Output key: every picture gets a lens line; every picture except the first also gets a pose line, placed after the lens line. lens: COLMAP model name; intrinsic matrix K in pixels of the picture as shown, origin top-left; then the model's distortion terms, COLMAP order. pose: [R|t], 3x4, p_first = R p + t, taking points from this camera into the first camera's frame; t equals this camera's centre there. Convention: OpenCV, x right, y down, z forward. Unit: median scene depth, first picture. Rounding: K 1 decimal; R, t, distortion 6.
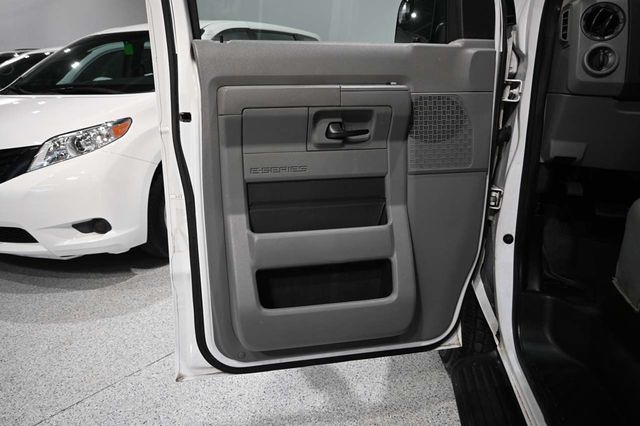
lens RADIAL K [[434.2, 0, 320.0], [0, 434.2, 213.0], [0, 0, 1]] dist [-0.005463, -0.000623]
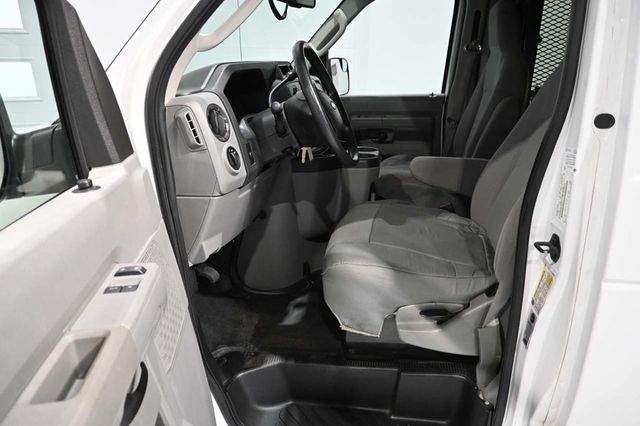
lens RADIAL K [[434.2, 0, 320.0], [0, 434.2, 213.0], [0, 0, 1]] dist [-0.005463, -0.000623]
pose [[0.017606, -0.327257, 0.944771, -0.343359], [0.308748, 0.900517, 0.306174, -0.454719], [-0.950981, 0.286306, 0.116894, 0.662549]]
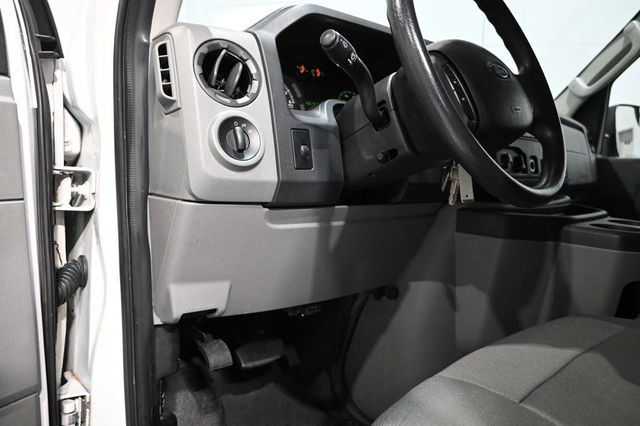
lens RADIAL K [[434.2, 0, 320.0], [0, 434.2, 213.0], [0, 0, 1]] dist [-0.005463, -0.000623]
pose [[0.620487, -0.072670, 0.780842, 0.260723], [0.189875, 0.979993, -0.059678, -0.196579], [-0.760883, 0.185292, 0.621871, 0.556138]]
